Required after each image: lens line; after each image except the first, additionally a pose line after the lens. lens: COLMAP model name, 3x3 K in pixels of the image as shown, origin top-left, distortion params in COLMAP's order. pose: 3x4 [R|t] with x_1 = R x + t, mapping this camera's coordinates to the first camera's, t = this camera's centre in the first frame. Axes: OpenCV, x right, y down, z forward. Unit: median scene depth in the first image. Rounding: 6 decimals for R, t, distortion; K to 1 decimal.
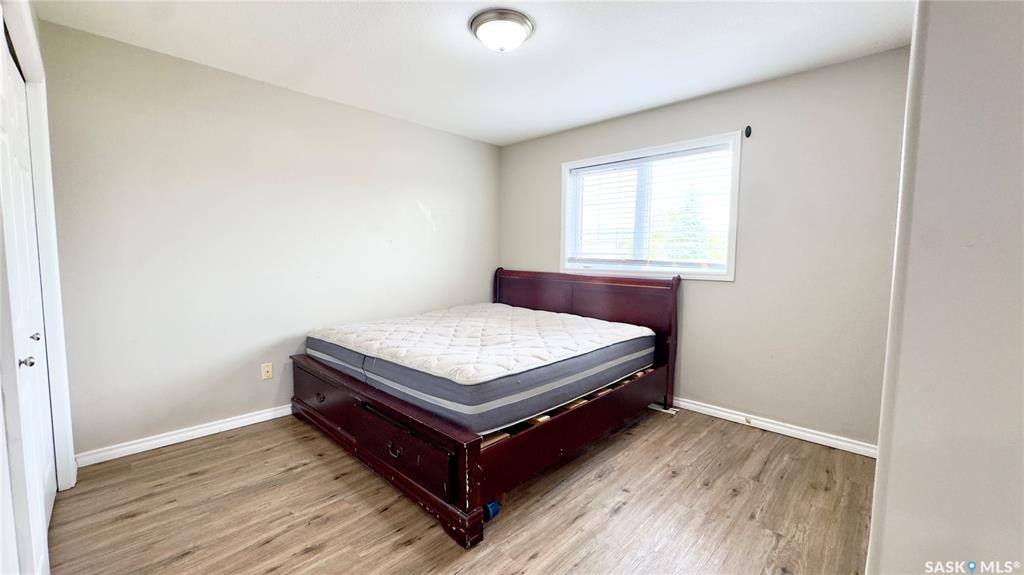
lens RADIAL K [[409.9, 0, 509.7], [0, 409.9, 285.8], [0, 0, 1]] dist [0.009423, 0.000021]
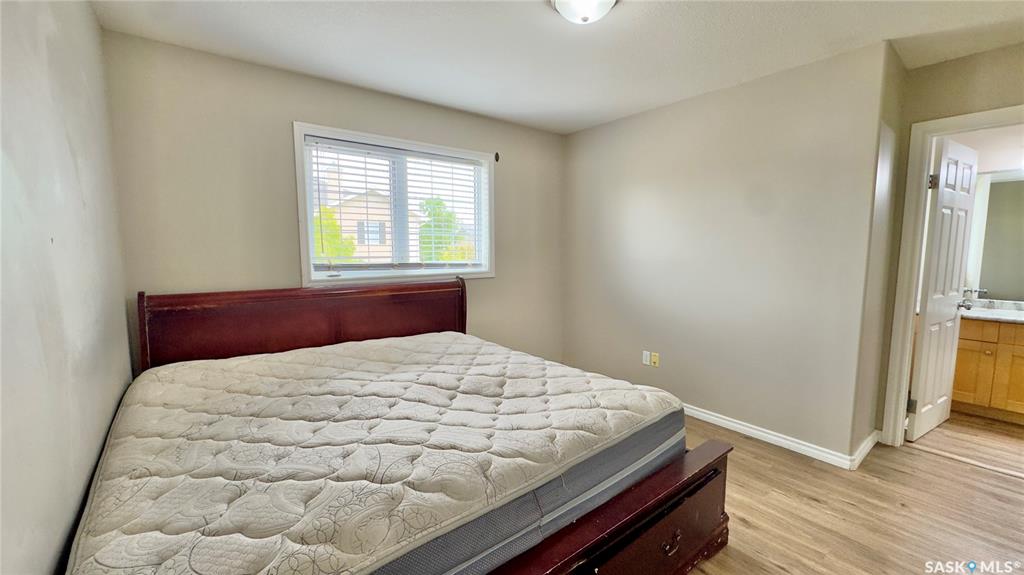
lens RADIAL K [[409.9, 0, 509.2], [0, 409.9, 289.1], [0, 0, 1]] dist [0.009423, 0.000021]
pose [[0.142795, -0.103895, 0.984284, -0.593203], [0.085667, 0.992041, 0.092286, -0.075634], [-0.986038, 0.071143, 0.150559, 0.692678]]
